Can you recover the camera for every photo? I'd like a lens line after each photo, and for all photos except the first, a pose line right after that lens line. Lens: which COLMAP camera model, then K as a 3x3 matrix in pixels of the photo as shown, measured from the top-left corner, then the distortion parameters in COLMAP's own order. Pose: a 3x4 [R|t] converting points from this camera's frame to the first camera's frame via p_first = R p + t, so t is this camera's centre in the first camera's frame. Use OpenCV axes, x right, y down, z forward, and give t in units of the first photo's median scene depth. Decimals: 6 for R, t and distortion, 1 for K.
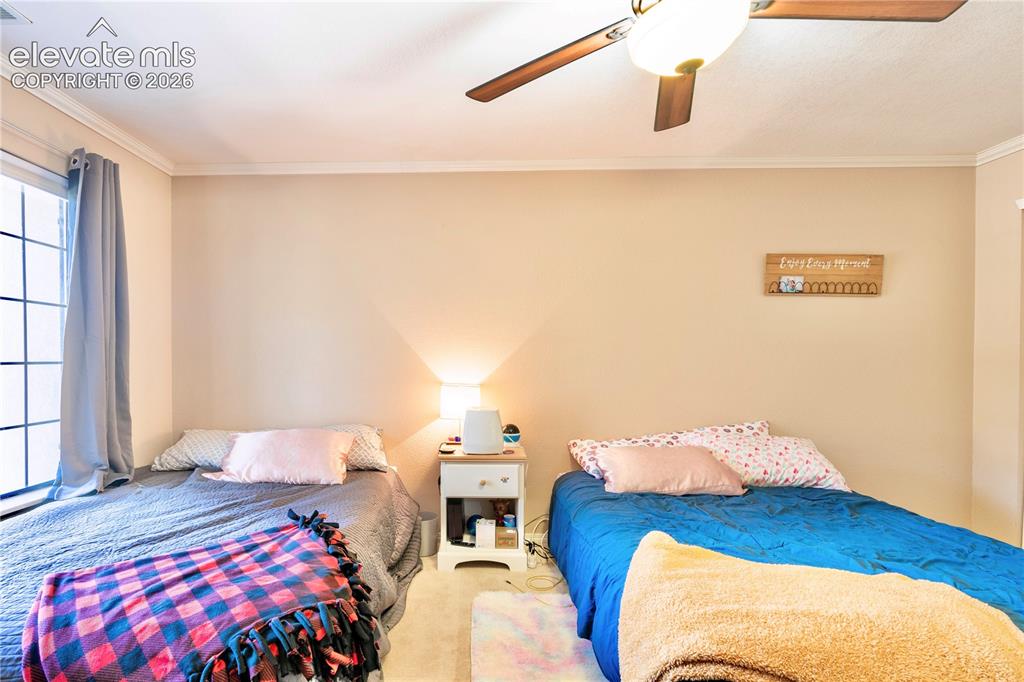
lens RADIAL K [[479.2, 0, 510.1], [0, 479.2, 359.3], [0, 0, 1]] dist [-0.005501, -0.000220]
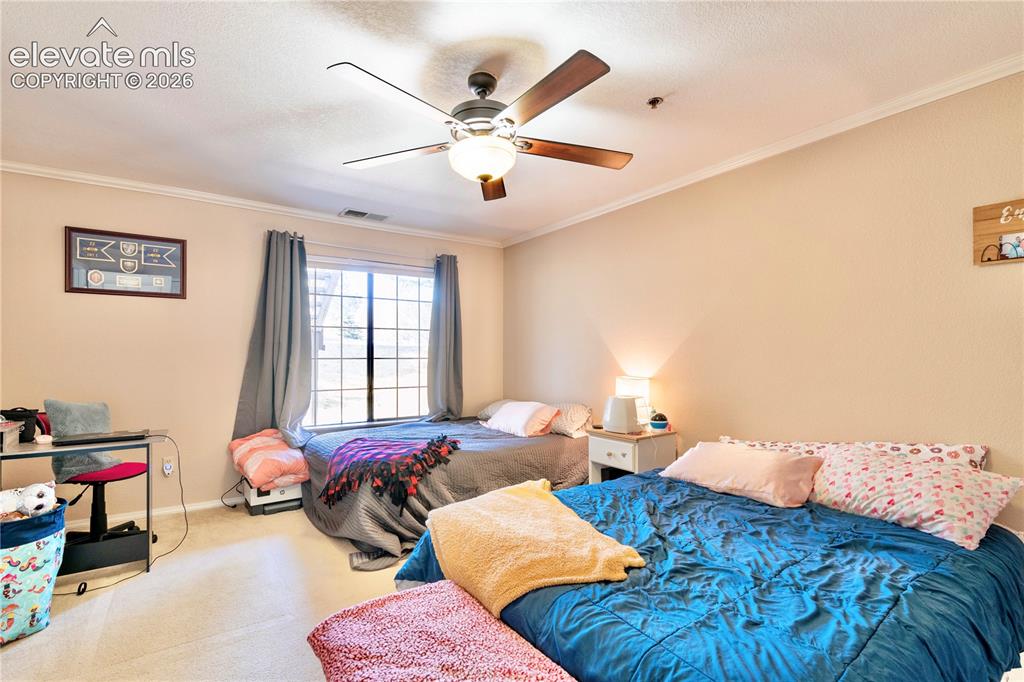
lens RADIAL K [[470.7, 0, 518.5], [0, 470.7, 342.2], [0, 0, 1]] dist [-0.000156, 0.000368]
pose [[0.600323, -0.022937, -0.799429, 0.758752], [0.002187, 0.999632, -0.027039, -0.005178], [0.799755, 0.014484, 0.600152, 0.051077]]
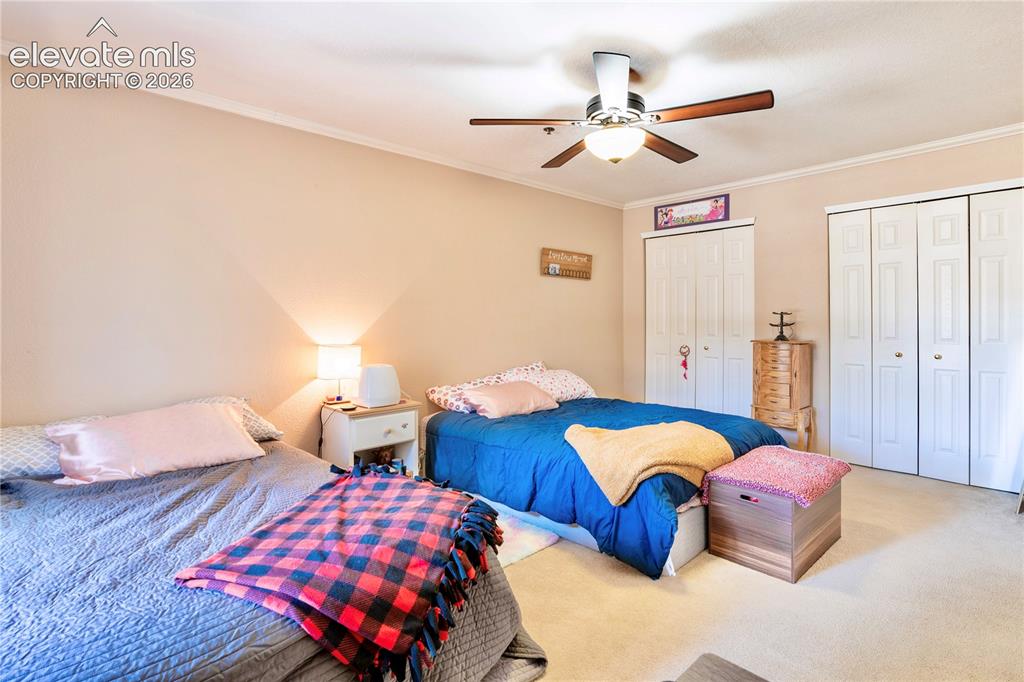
lens RADIAL K [[483.6, 0, 556.6], [0, 483.6, 315.8], [0, 0, 1]] dist [-0.001931, 0.000140]
pose [[0.683136, 0.000422, 0.730291, -0.575690], [0.005075, 0.999973, -0.005325, -0.002683], [-0.730274, 0.007344, 0.683115, -0.051027]]
